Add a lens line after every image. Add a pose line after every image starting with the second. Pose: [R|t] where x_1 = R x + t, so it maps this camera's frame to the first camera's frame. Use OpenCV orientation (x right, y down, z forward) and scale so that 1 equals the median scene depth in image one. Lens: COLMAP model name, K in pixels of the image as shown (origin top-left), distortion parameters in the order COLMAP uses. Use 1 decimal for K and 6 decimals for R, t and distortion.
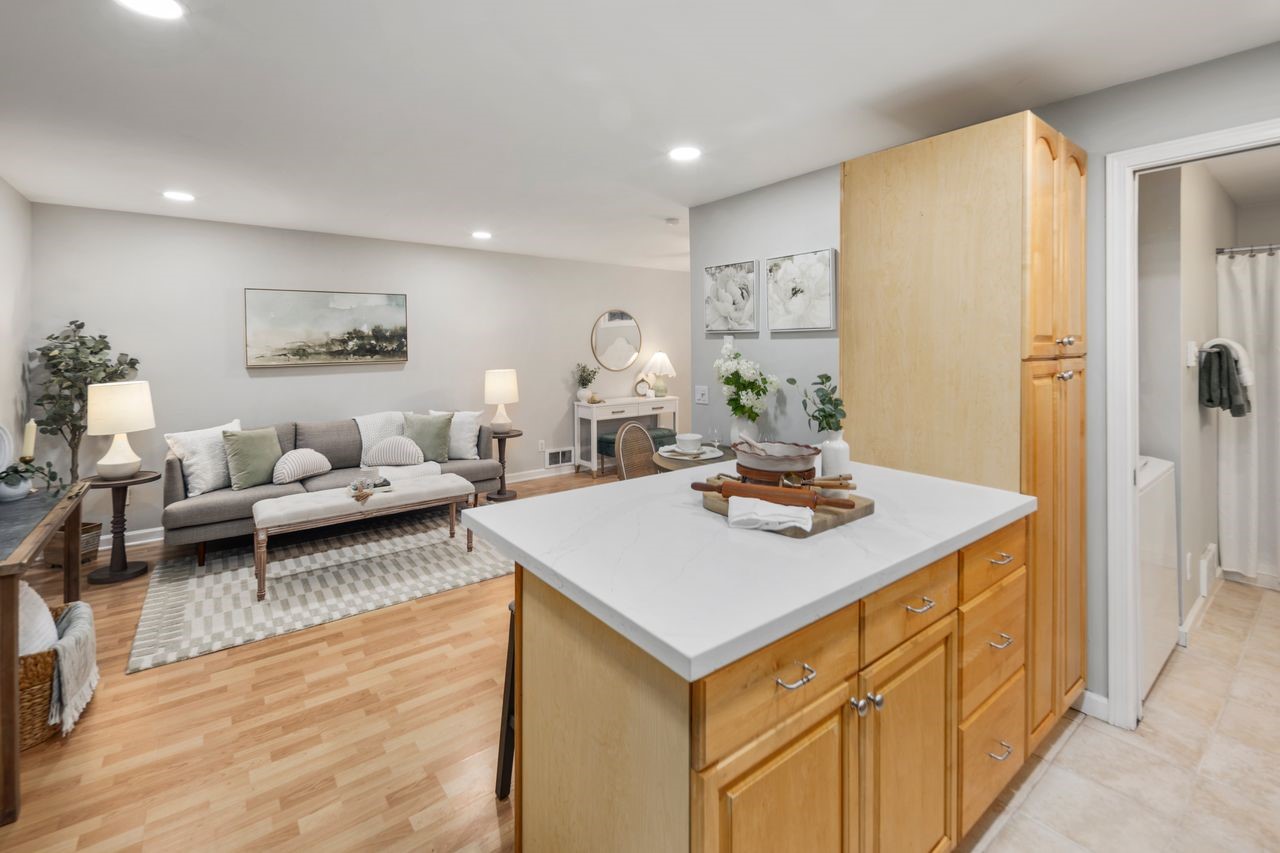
lens RADIAL K [[568.8, 0, 635.7], [0, 568.8, 348.3], [0, 0, 1]] dist [0.002079, 0.000075]
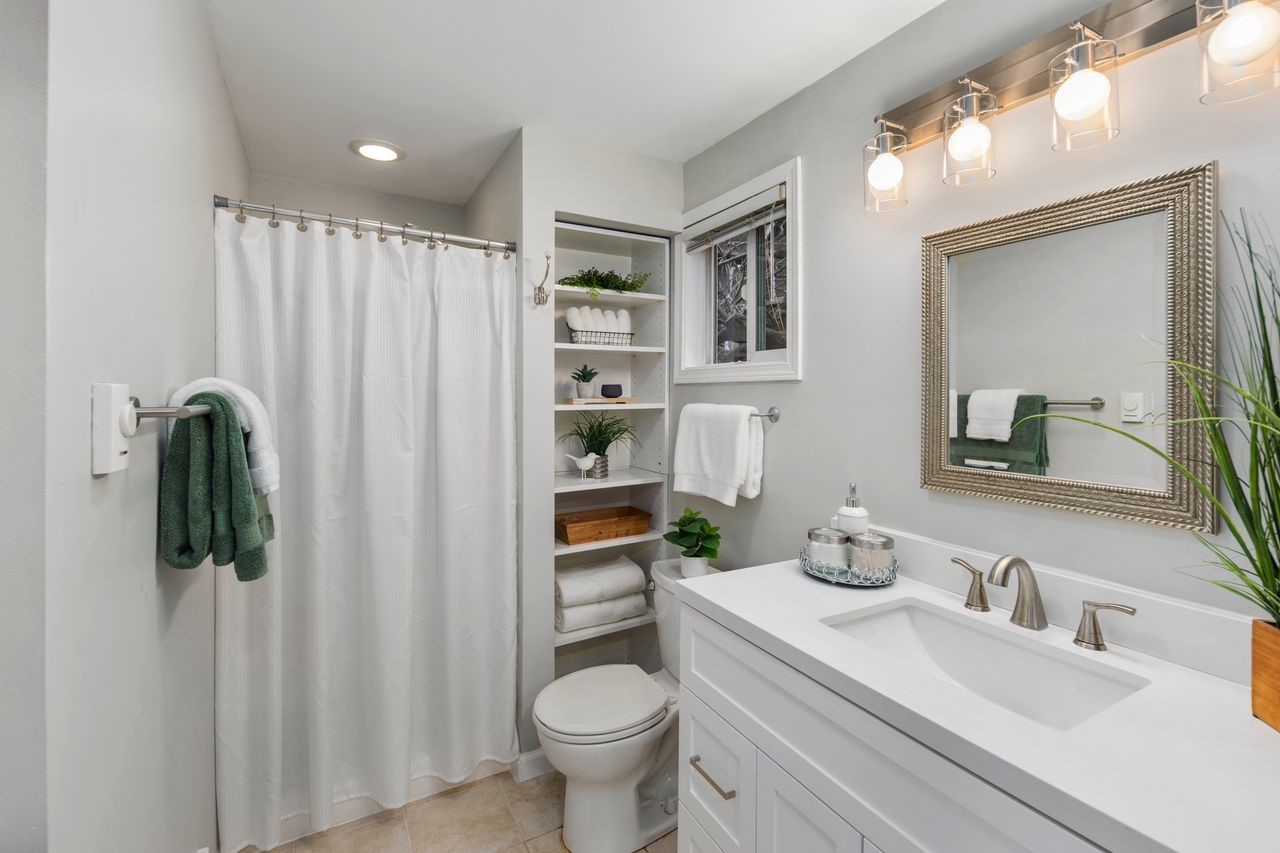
lens RADIAL K [[568.8, 0, 641.7], [0, 568.8, 395.4], [0, 0, 1]] dist [0.002079, 0.000075]
pose [[0.160050, -0.000108, 0.987109, 0.697905], [-0.000262, 1.000000, 0.000152, -0.005738], [-0.987109, -0.000283, 0.160050, 0.657321]]
